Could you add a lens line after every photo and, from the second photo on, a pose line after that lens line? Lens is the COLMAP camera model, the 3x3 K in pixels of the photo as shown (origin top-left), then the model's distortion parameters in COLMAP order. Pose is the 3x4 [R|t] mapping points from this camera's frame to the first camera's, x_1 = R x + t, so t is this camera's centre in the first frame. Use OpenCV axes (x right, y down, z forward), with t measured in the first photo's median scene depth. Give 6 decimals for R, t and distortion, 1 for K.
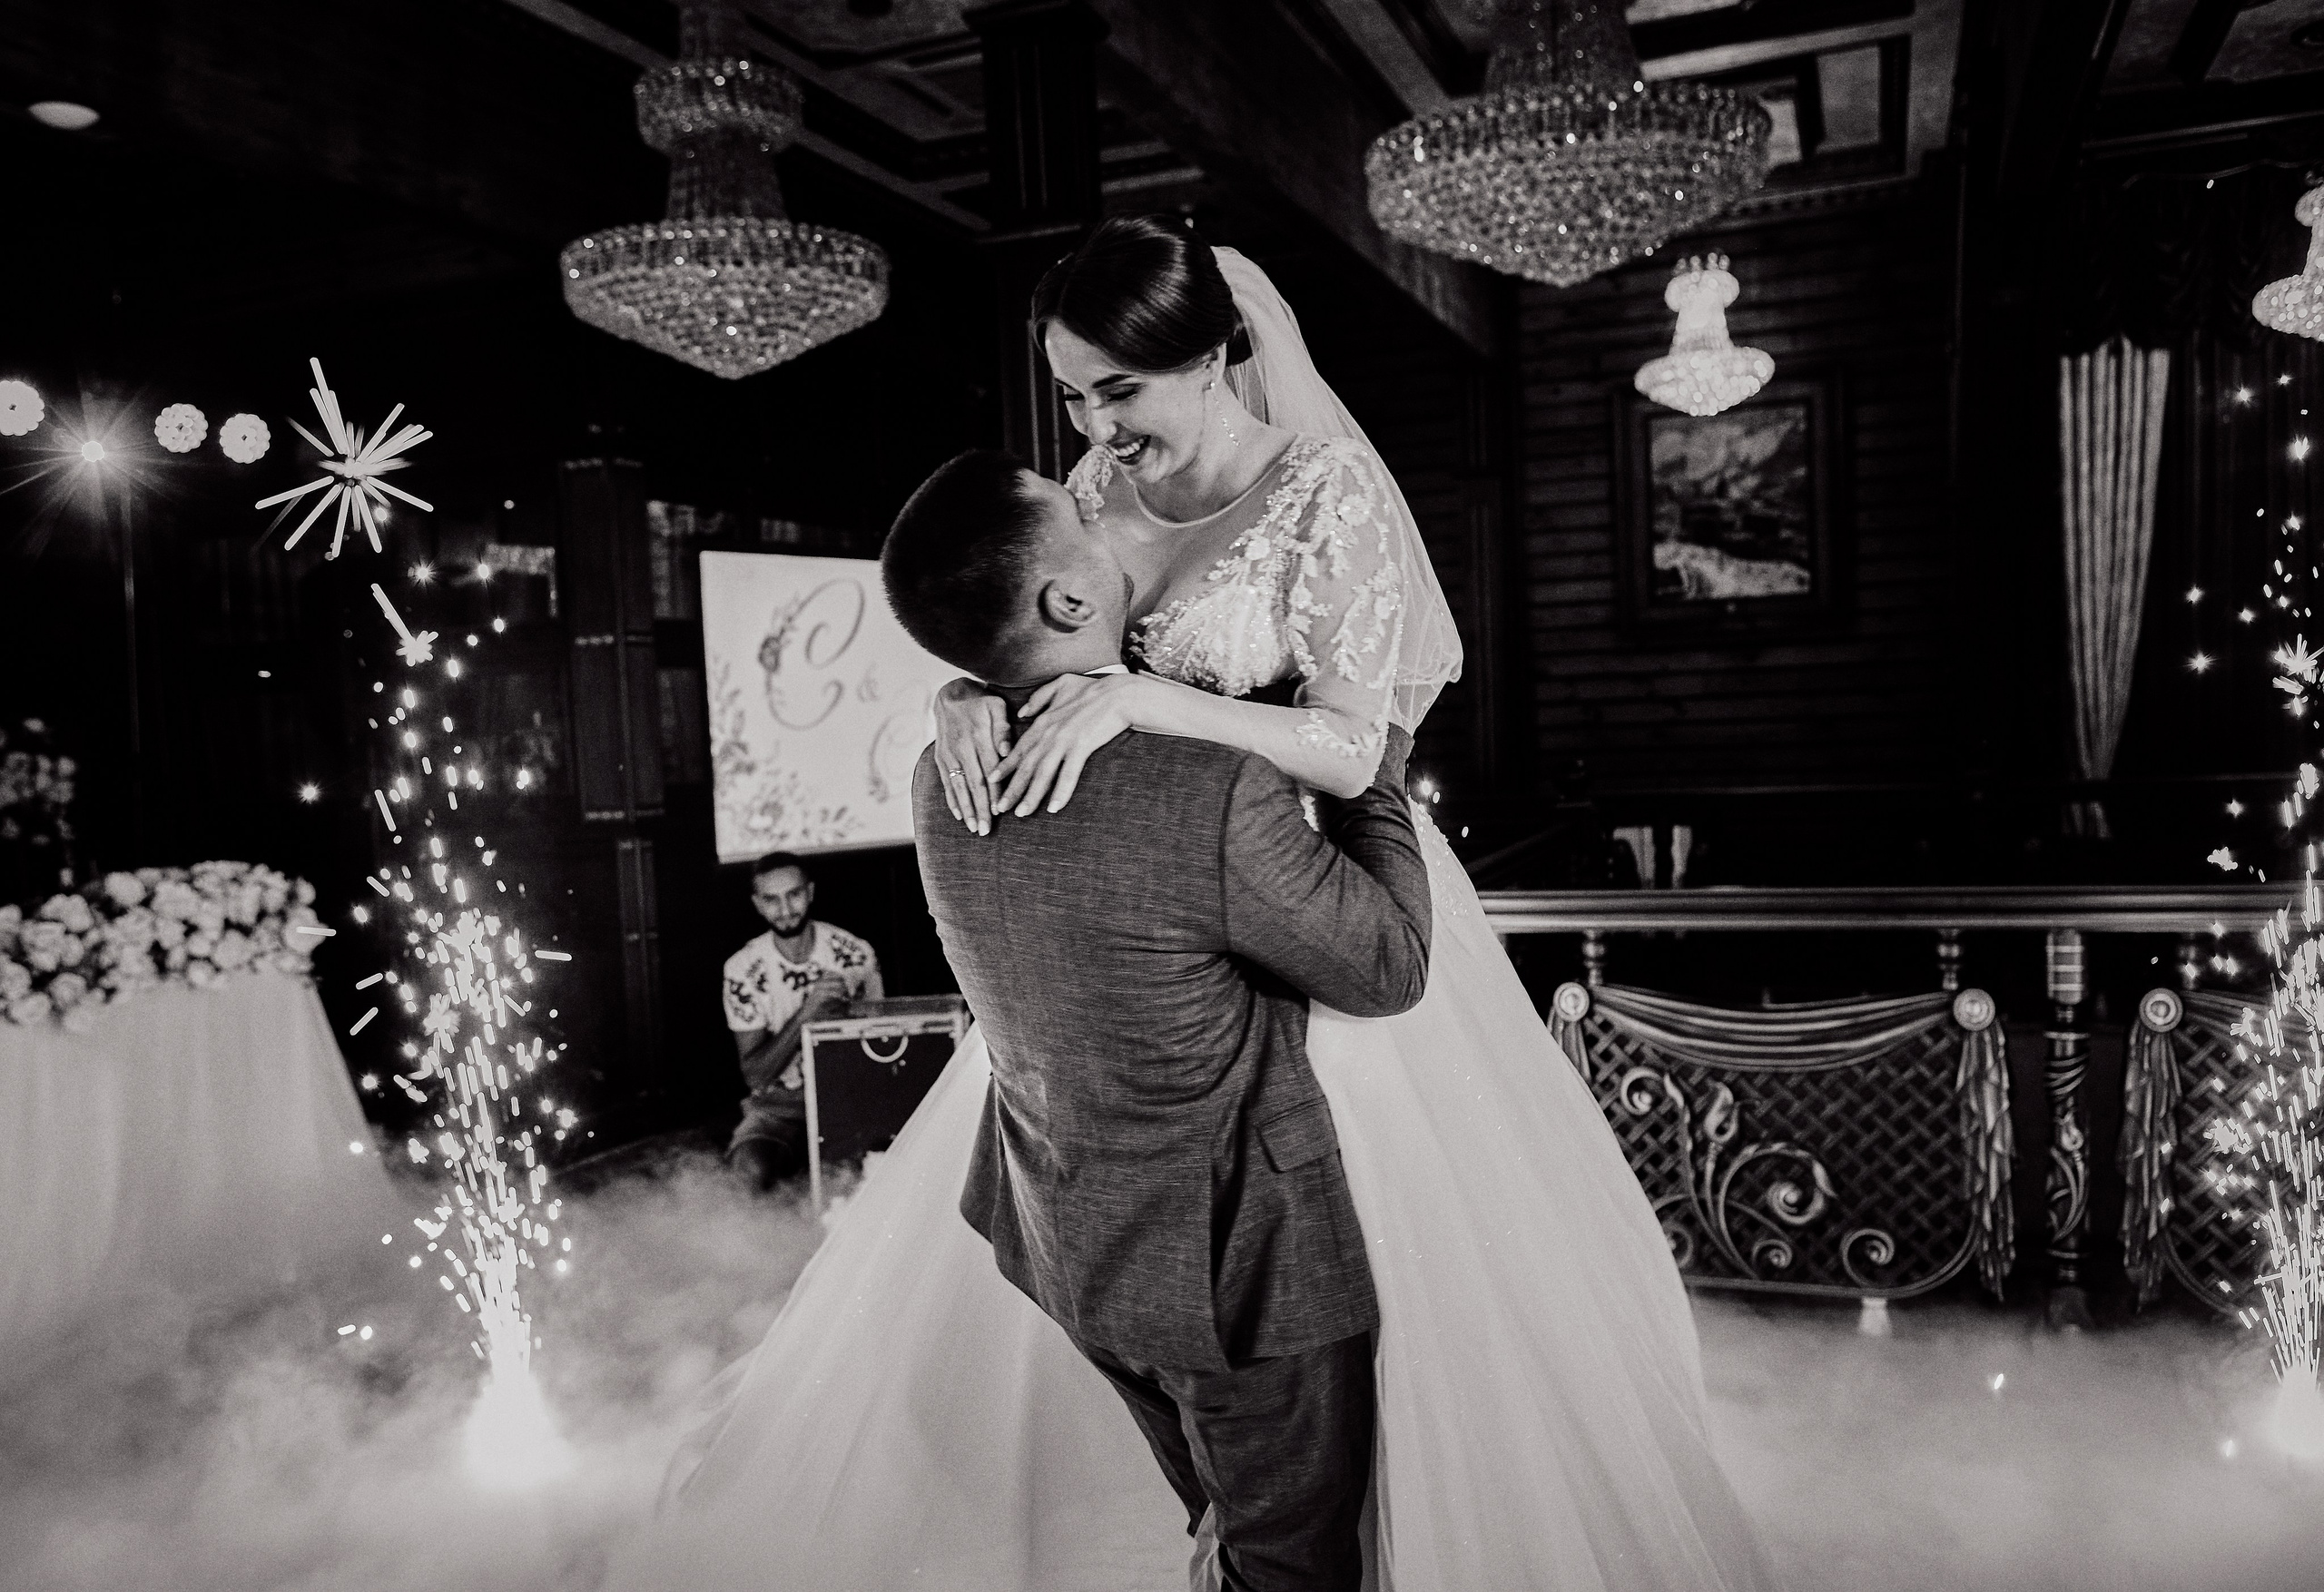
lens RADIAL K [[1861.1, 0, 1037.9], [0, 1861.1, 866.3], [0, 0, 1]] dist [-0.010077, -0.001575]
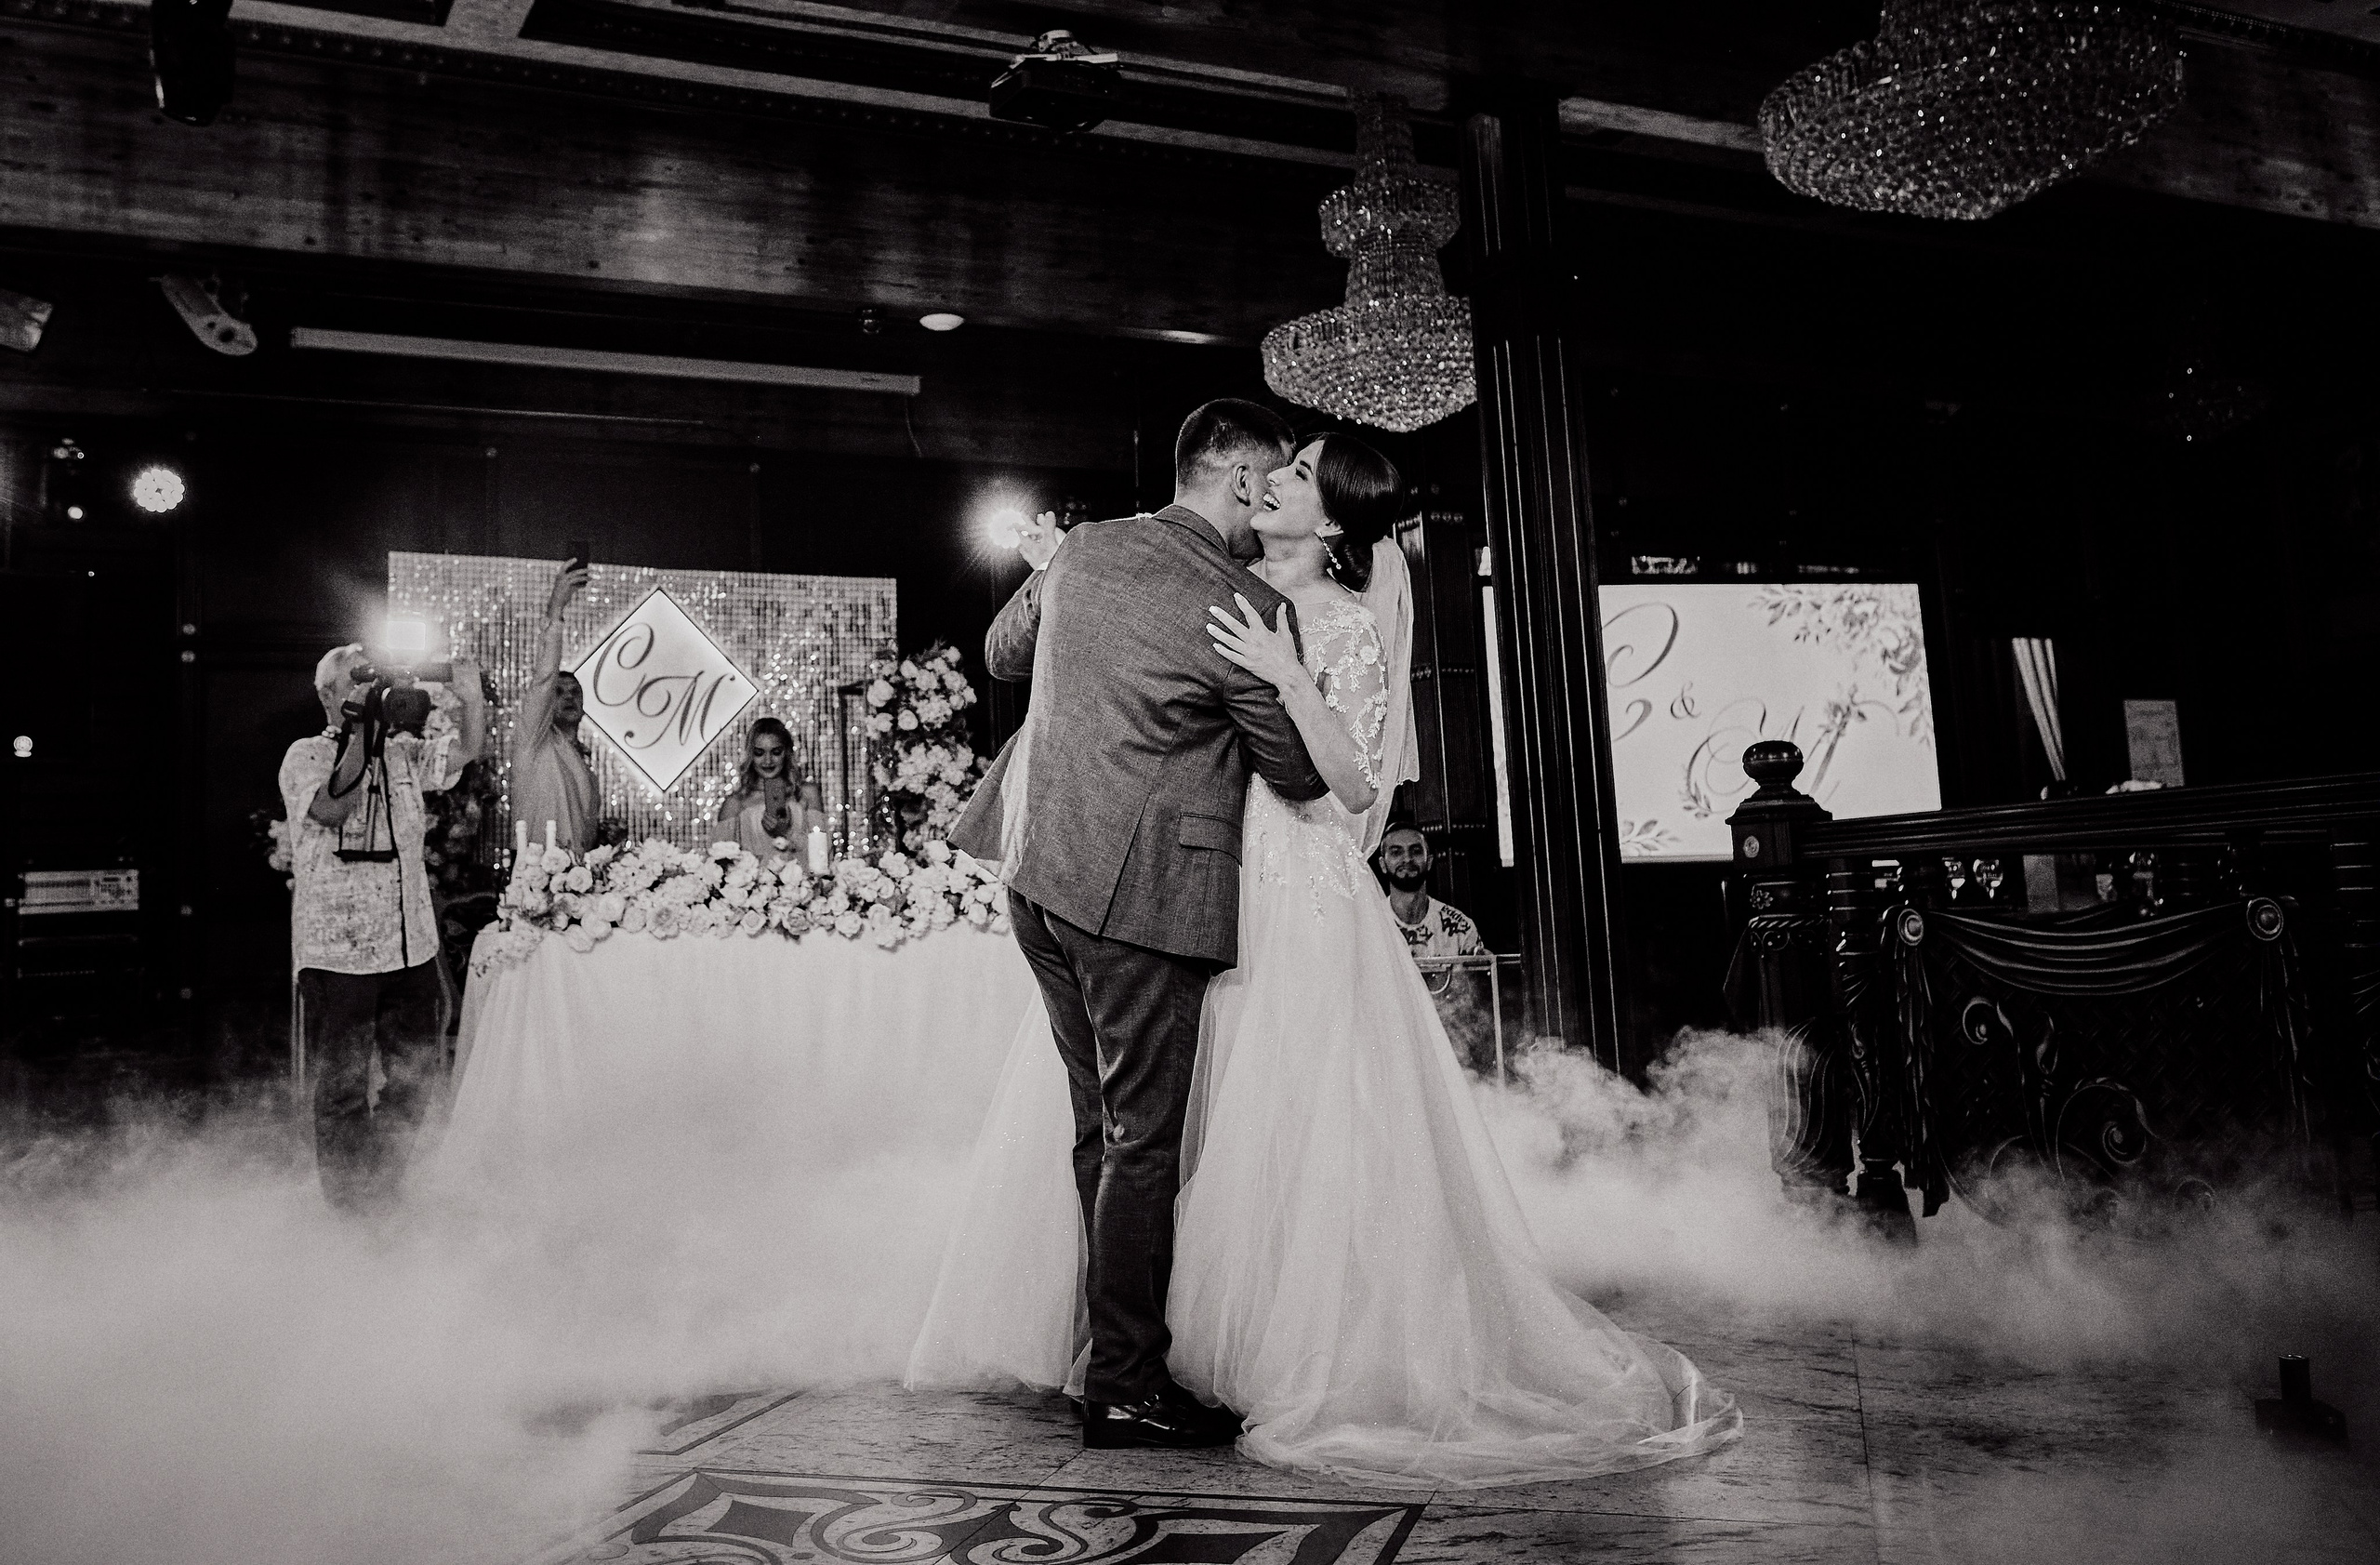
lens RADIAL K [[2006.5, 0, 1045.8], [0, 2006.5, 655.4], [0, 0, 1]] dist [-0.016700, 0.005315]
pose [[0.756195, -0.072881, -0.650275, 0.552101], [-0.041971, 0.986329, -0.159353, 0.103067], [0.652999, 0.147795, 0.742798, -0.084353]]
